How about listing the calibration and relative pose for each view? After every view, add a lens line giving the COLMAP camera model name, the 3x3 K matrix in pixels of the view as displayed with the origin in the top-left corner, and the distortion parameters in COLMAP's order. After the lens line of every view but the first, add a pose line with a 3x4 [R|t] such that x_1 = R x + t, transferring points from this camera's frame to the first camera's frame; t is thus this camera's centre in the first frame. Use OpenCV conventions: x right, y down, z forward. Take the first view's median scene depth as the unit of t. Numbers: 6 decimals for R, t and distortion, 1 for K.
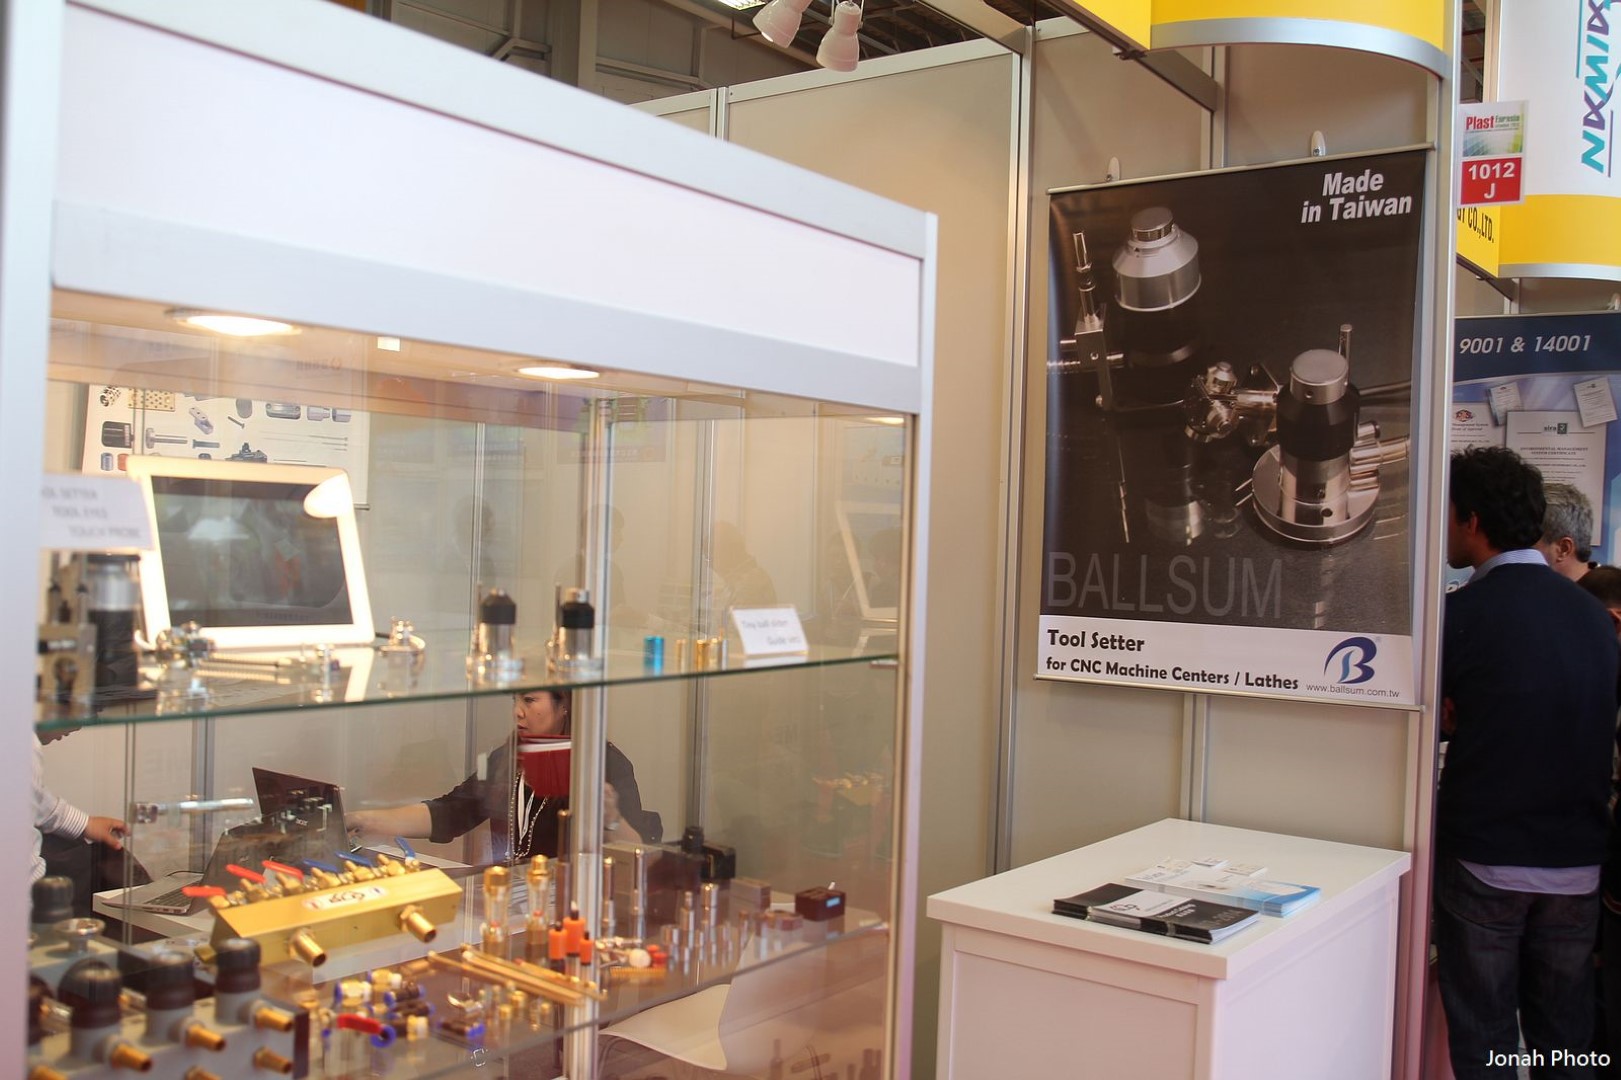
lens RADIAL K [[1494.2, 0, 811.3], [0, 1494.2, 535.4], [0, 0, 1]] dist [-0.079031, 0.091941]
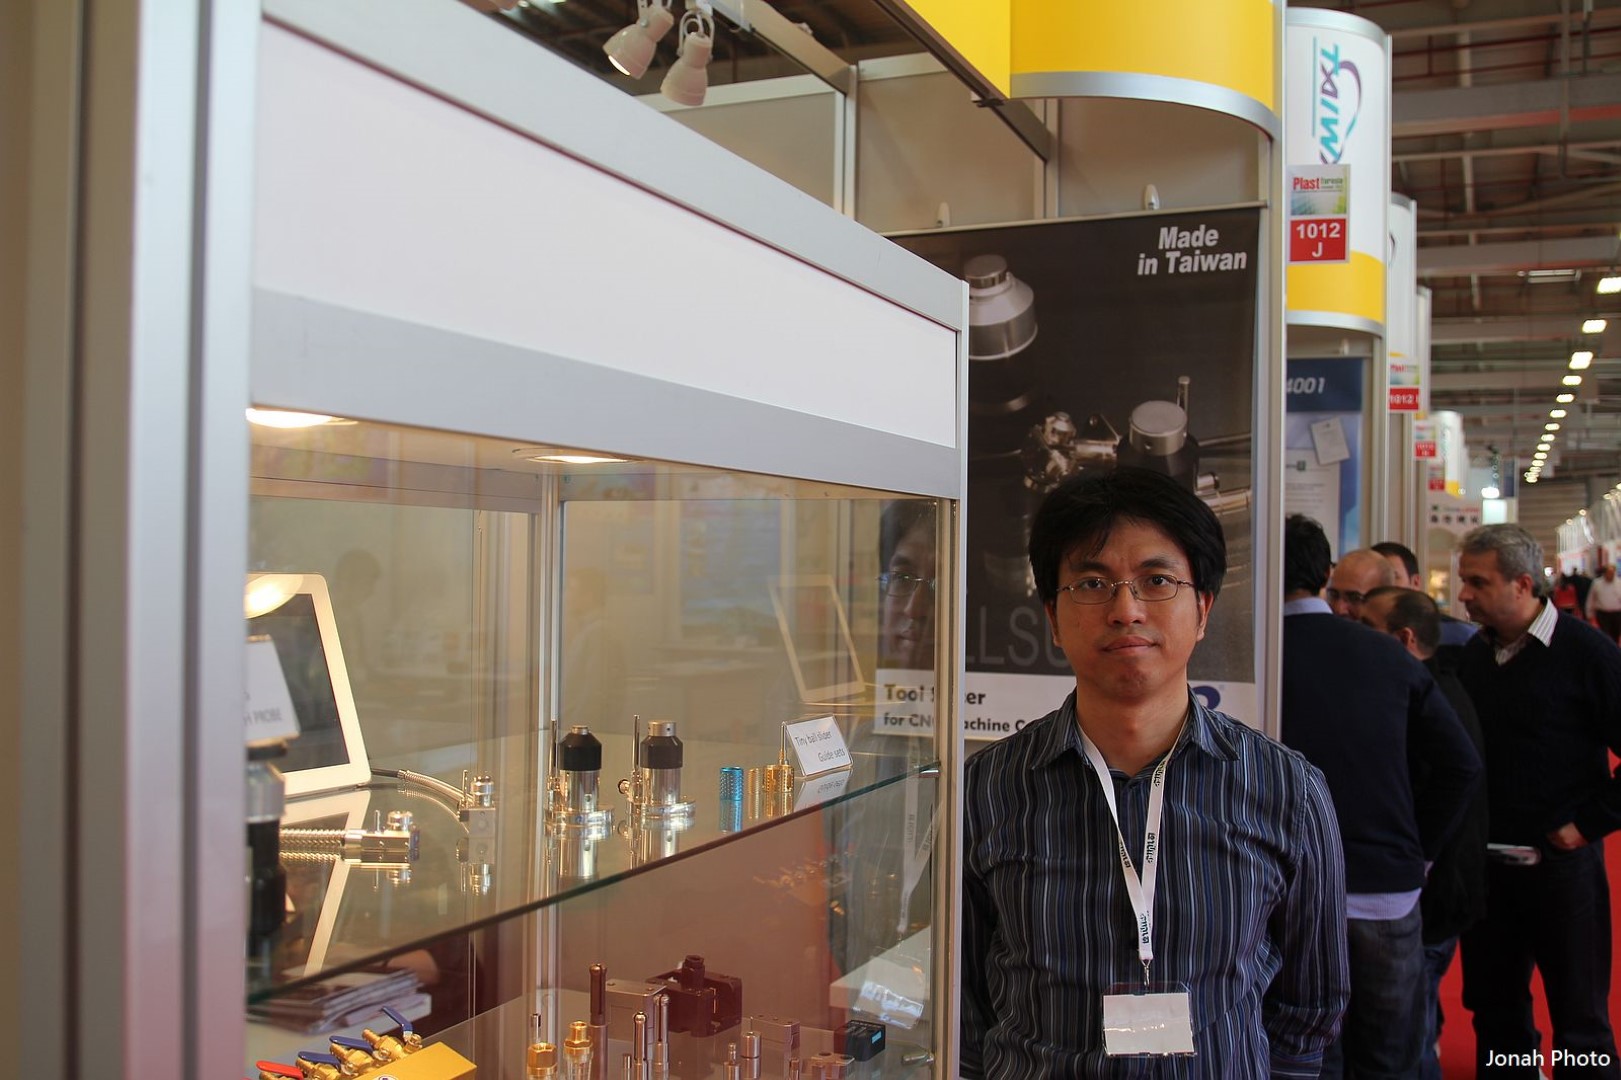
lens RADIAL K [[1497.3, 0, 810.5], [0, 1497.3, 540.0], [0, 0, 1]] dist [-0.065953, 0.012433]
pose [[0.976677, -0.014228, 0.214240, -0.108343], [0.016901, 0.999800, -0.010650, -0.024208], [-0.214046, 0.014022, 0.976723, 0.060245]]
